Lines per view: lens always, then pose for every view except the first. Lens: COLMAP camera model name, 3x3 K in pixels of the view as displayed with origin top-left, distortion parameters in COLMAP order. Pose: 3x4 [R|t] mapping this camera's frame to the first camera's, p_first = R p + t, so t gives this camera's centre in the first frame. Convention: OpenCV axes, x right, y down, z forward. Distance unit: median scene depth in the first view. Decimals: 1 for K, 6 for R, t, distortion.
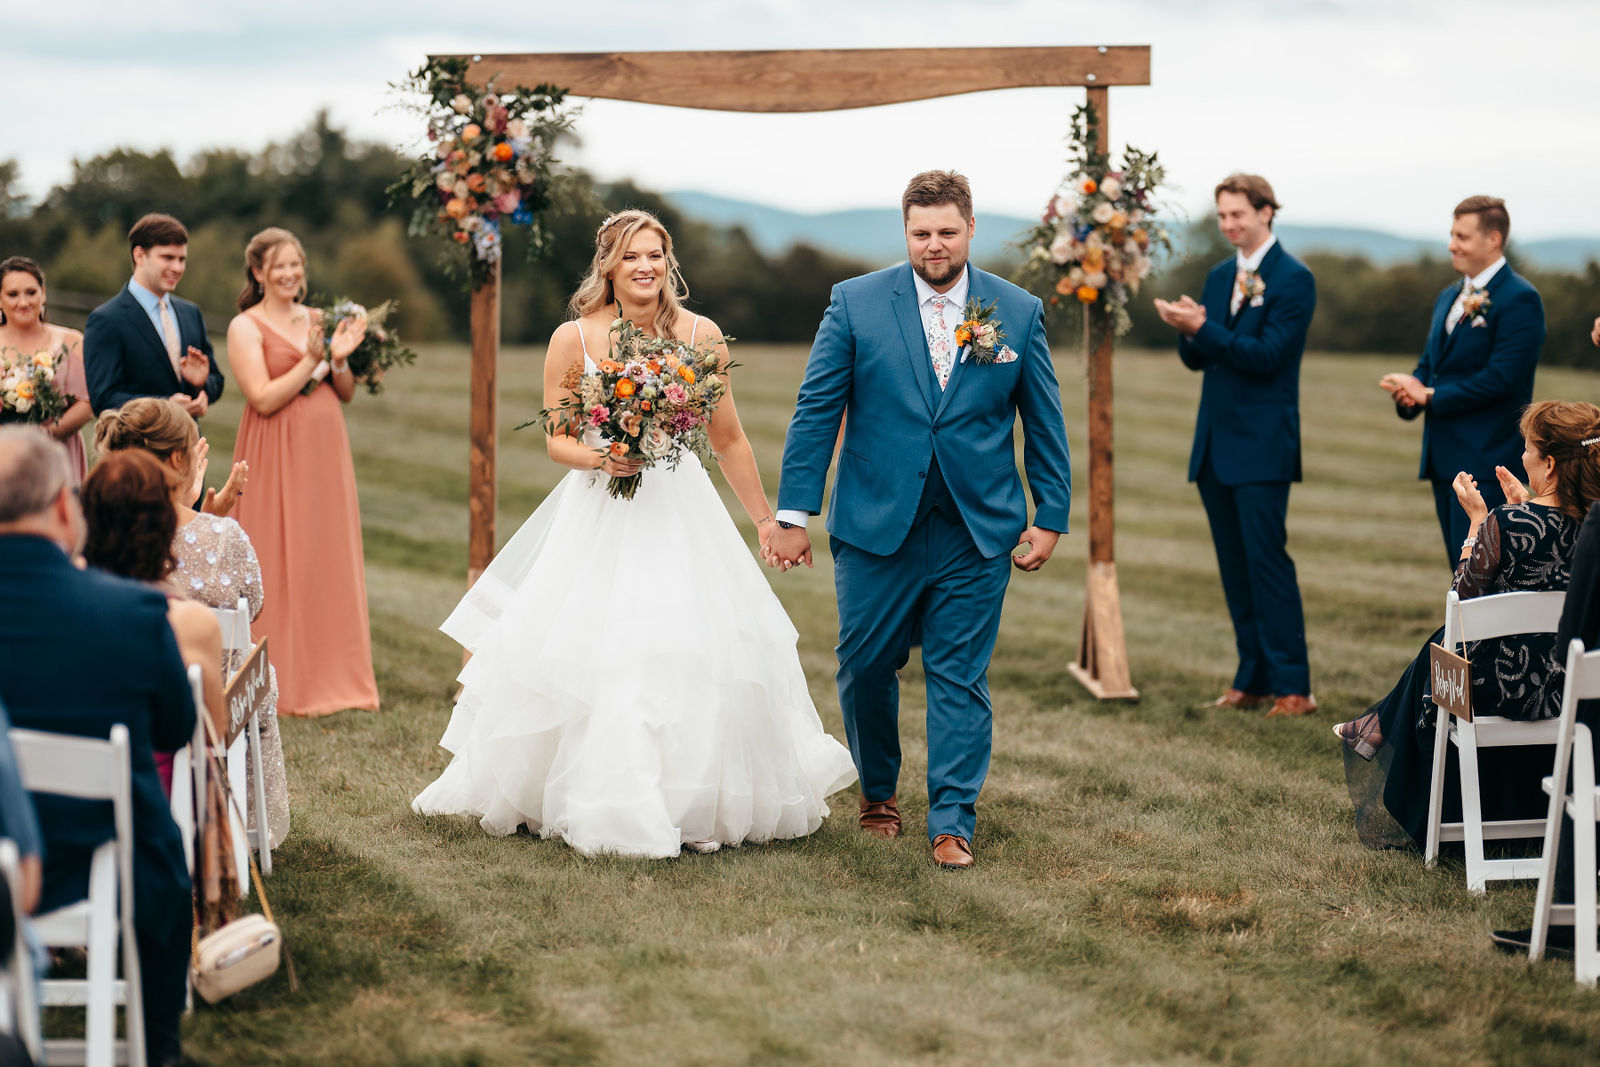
lens RADIAL K [[3954.3, 0, 796.4], [0, 3954.3, 528.8], [0, 0, 1]] dist [-0.445986, 0.000000]
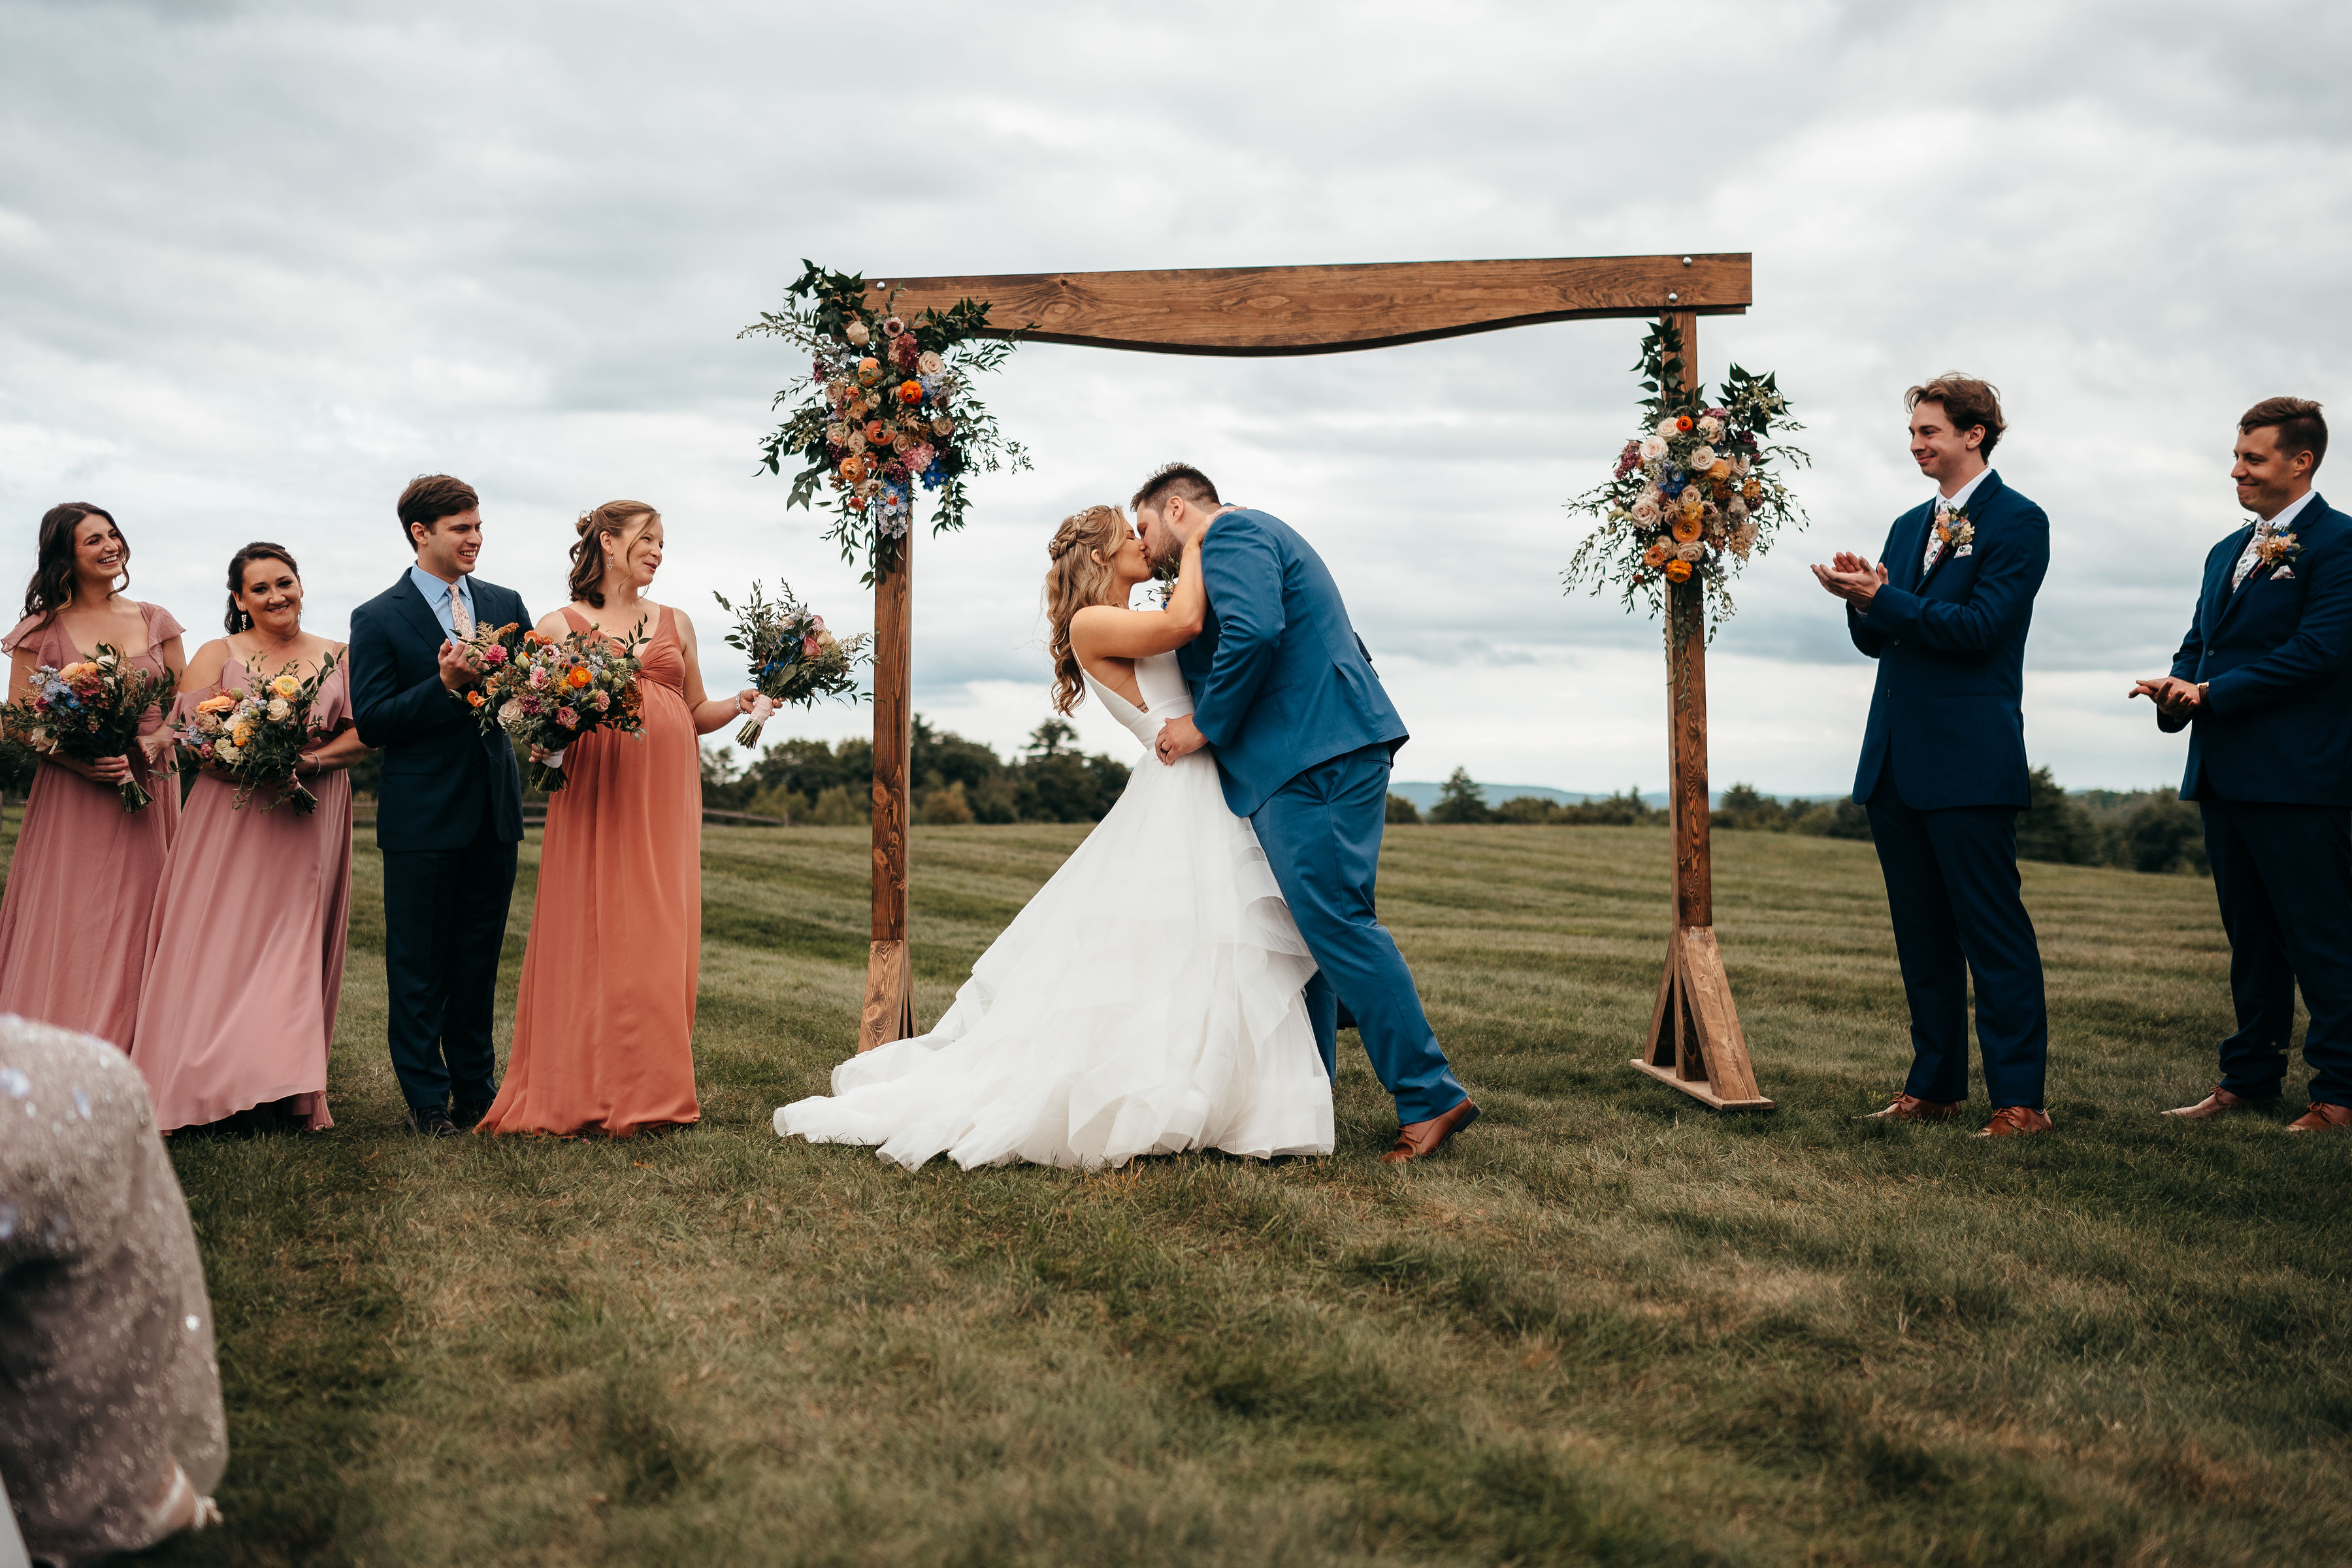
lens RADIAL K [[2333.8, 0, 1187.0], [0, 2333.8, 769.1], [0, 0, 1]] dist [0.108694, 0.000000]
pose [[0.999951, -0.006713, -0.007240, -0.017788], [0.006065, 0.996268, -0.086098, 0.016954], [0.007791, 0.086050, 0.996260, 0.547059]]
